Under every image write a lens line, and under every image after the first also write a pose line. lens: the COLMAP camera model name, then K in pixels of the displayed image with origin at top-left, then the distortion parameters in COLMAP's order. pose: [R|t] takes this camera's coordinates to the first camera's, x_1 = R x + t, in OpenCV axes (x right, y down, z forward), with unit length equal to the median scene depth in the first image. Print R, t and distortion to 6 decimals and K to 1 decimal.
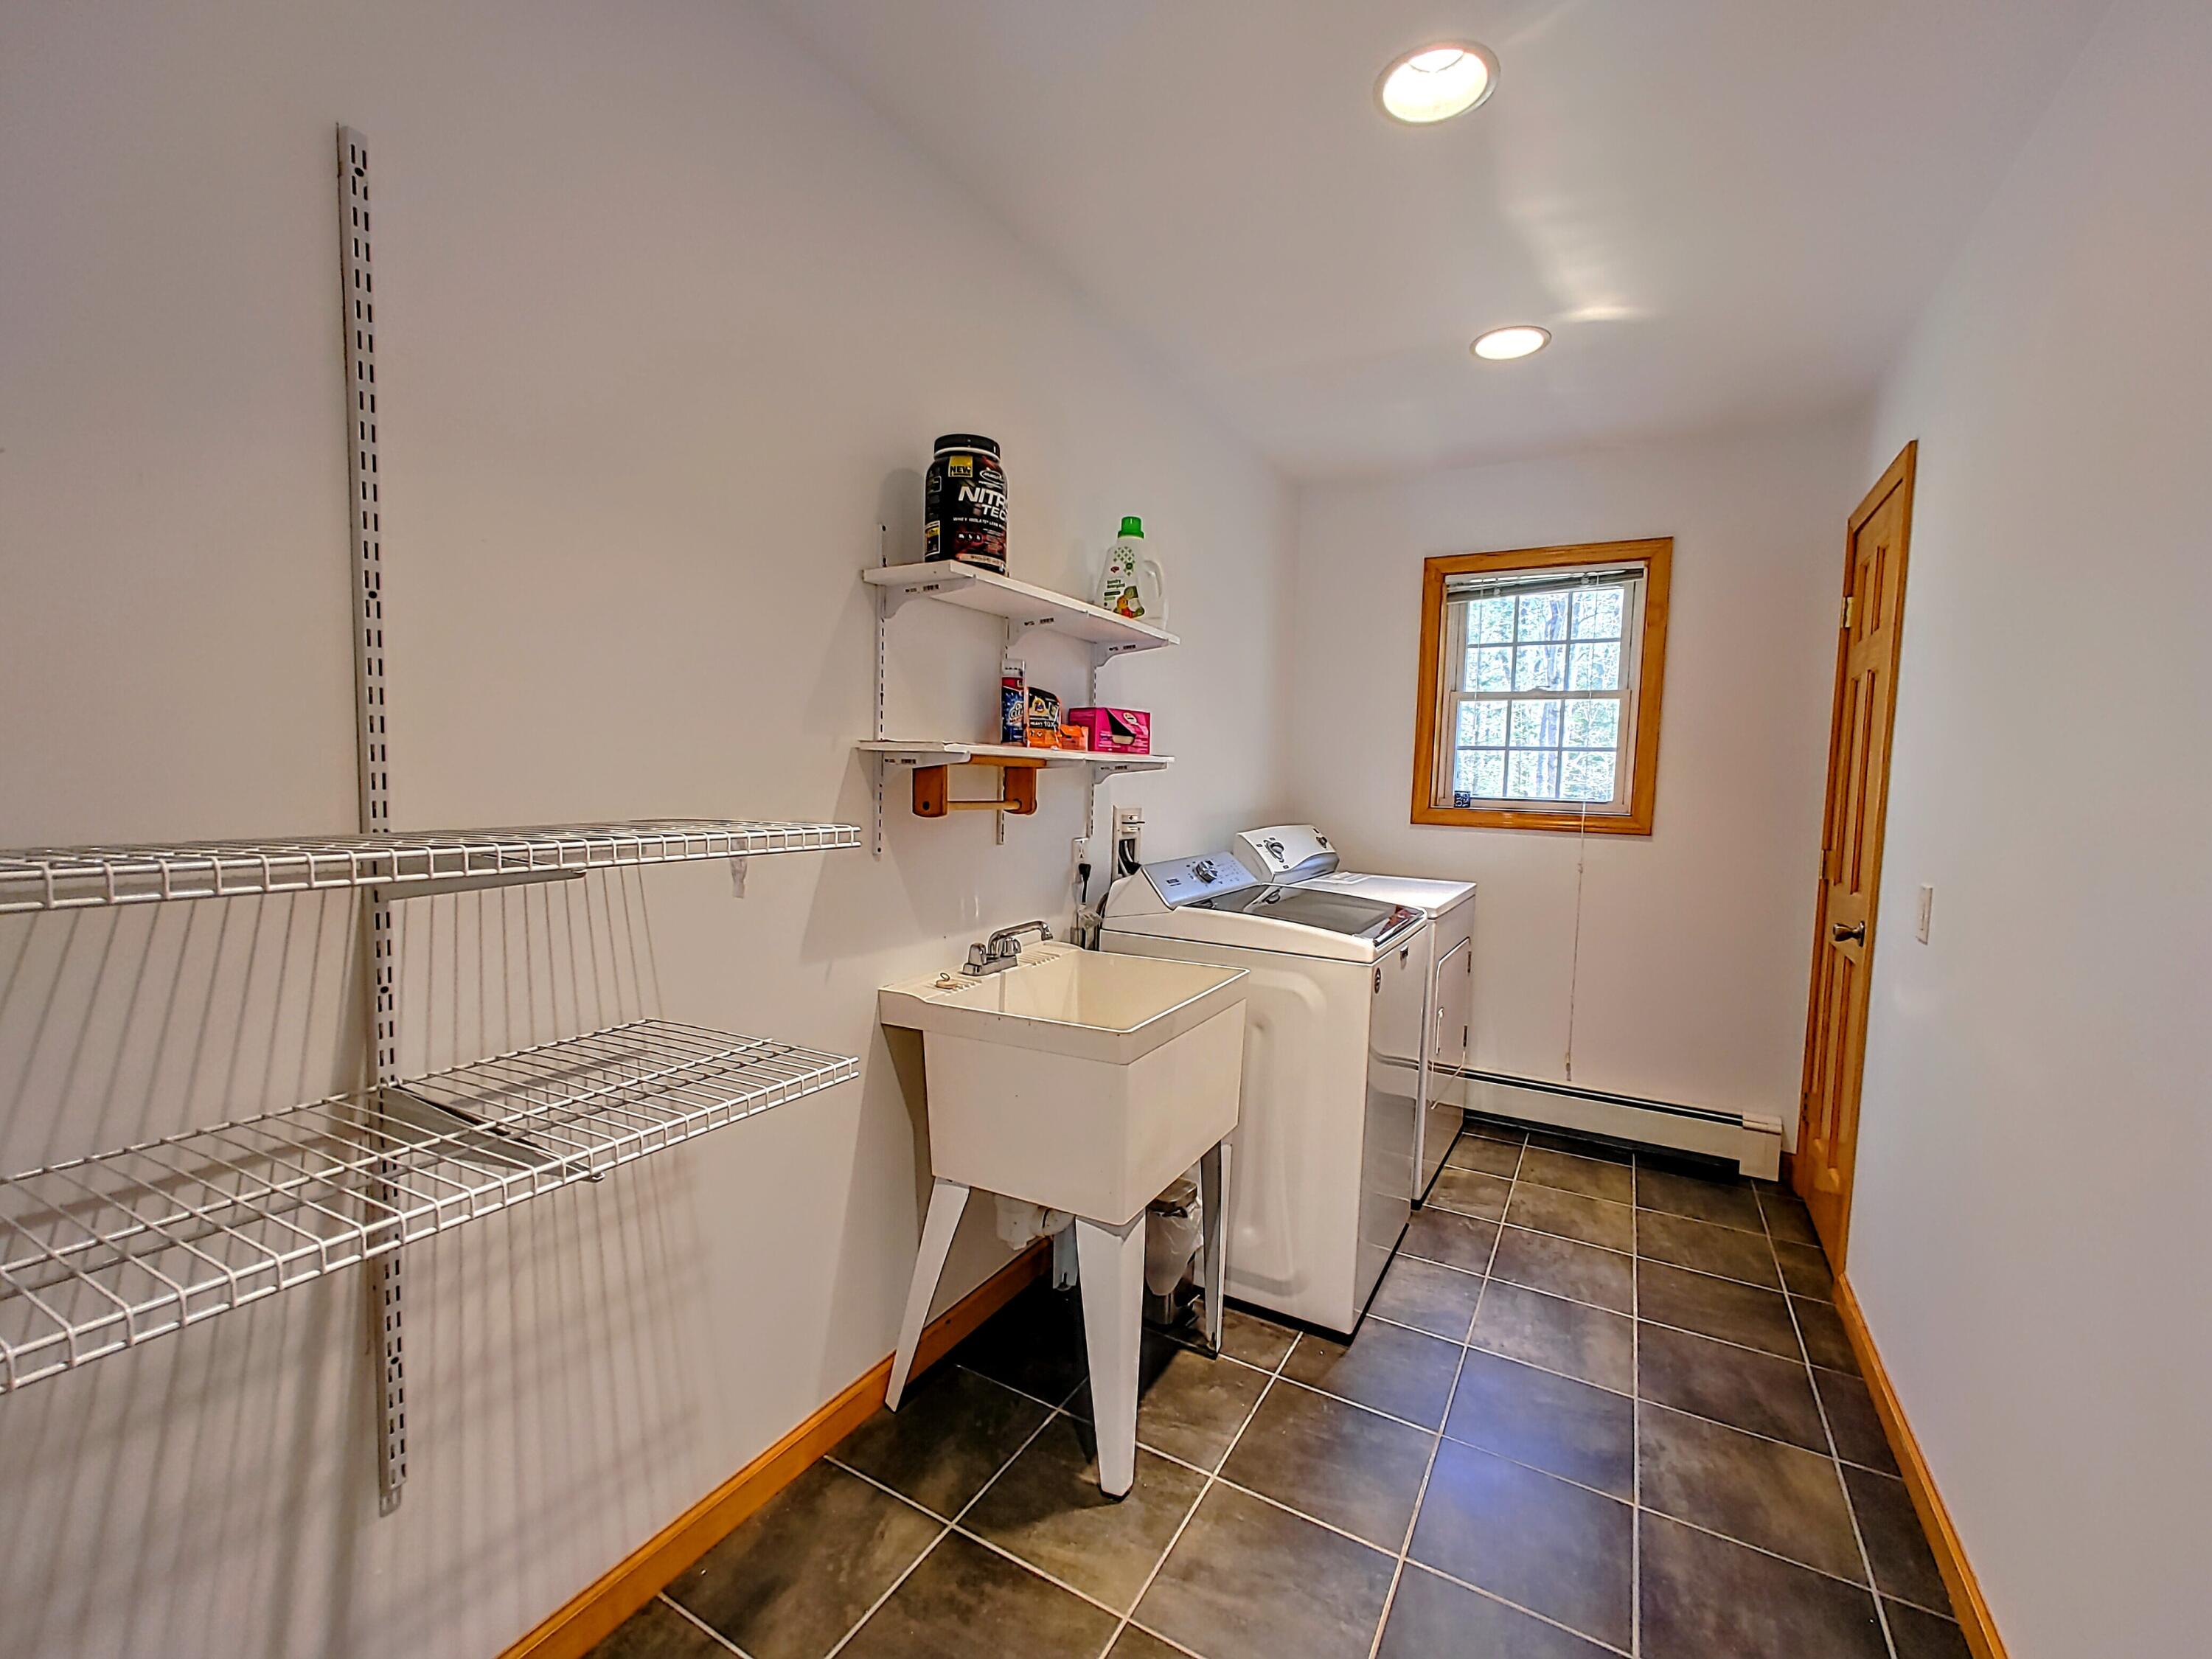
lens RADIAL K [[936.4, 0, 1106.3], [0, 936.4, 828.3], [0, 0, 1]] dist [0.001170, 0.000091]
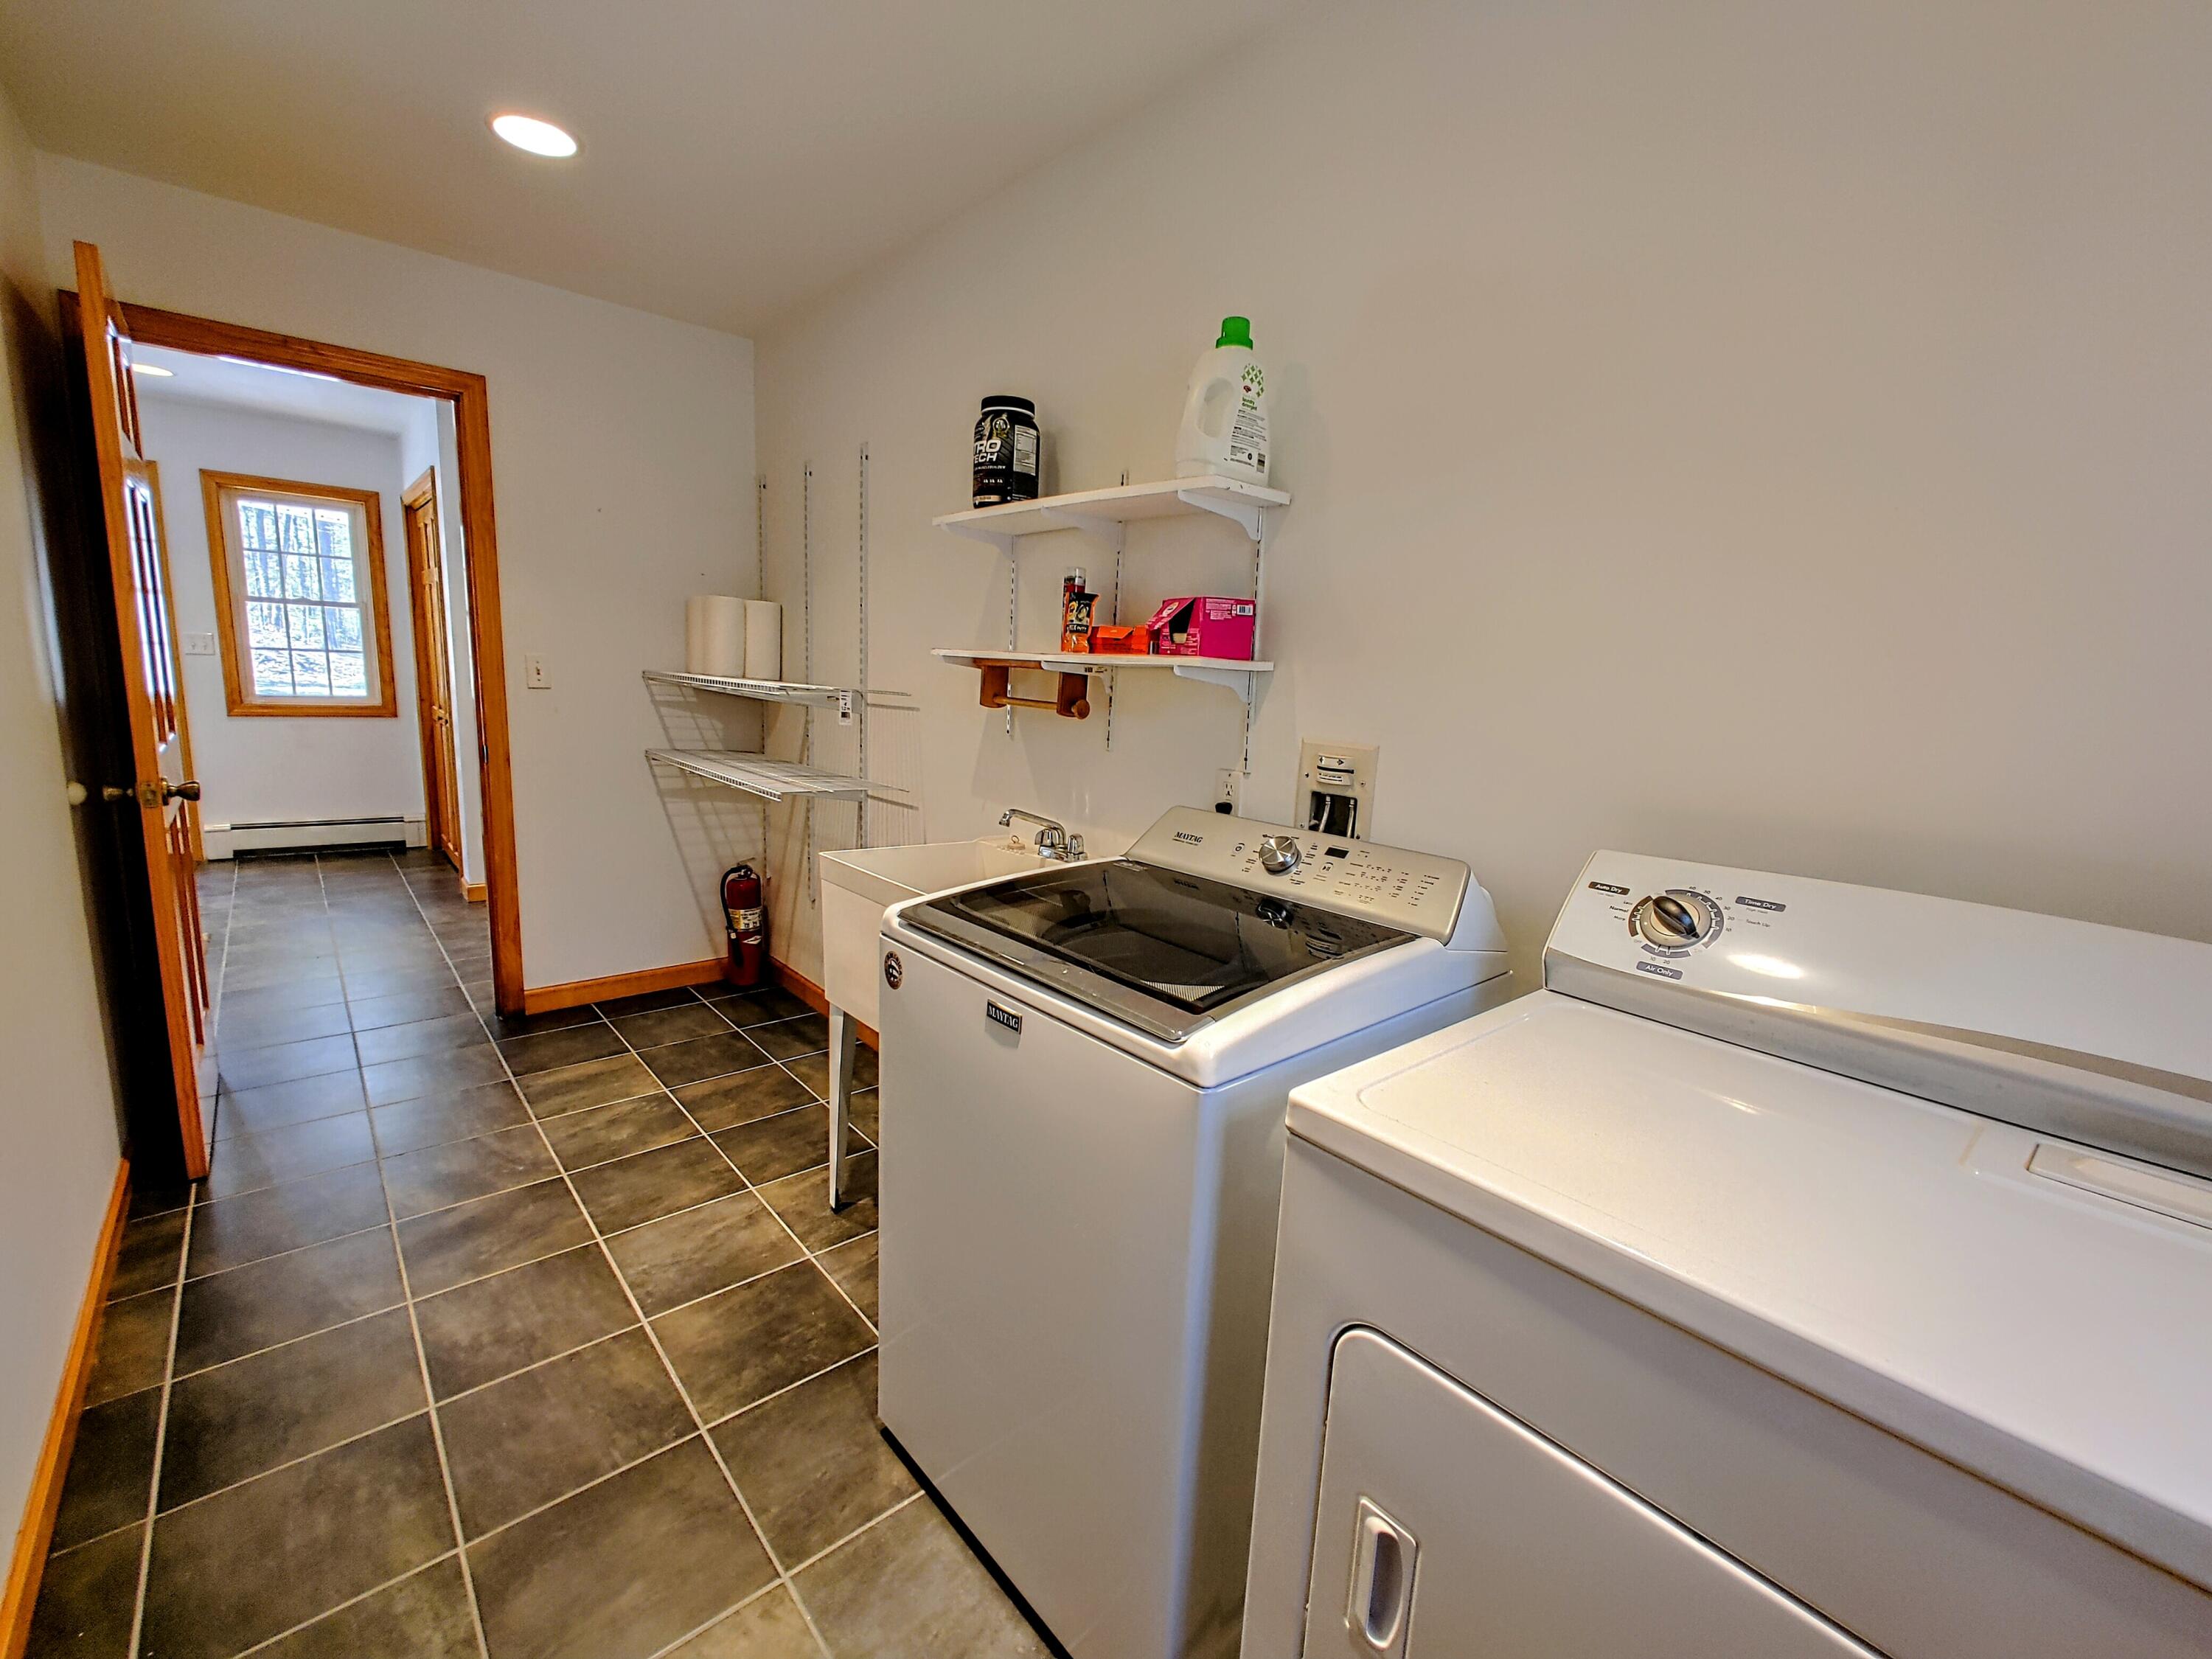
lens RADIAL K [[936.4, 0, 1108.3], [0, 936.4, 840.9], [0, 0, 1]] dist [0.001170, 0.000091]
pose [[-0.324558, 0.122489, -0.937901, 1.136211], [-0.122873, 0.977717, 0.170209, -0.079278], [0.937851, 0.170485, -0.302276, 1.770899]]
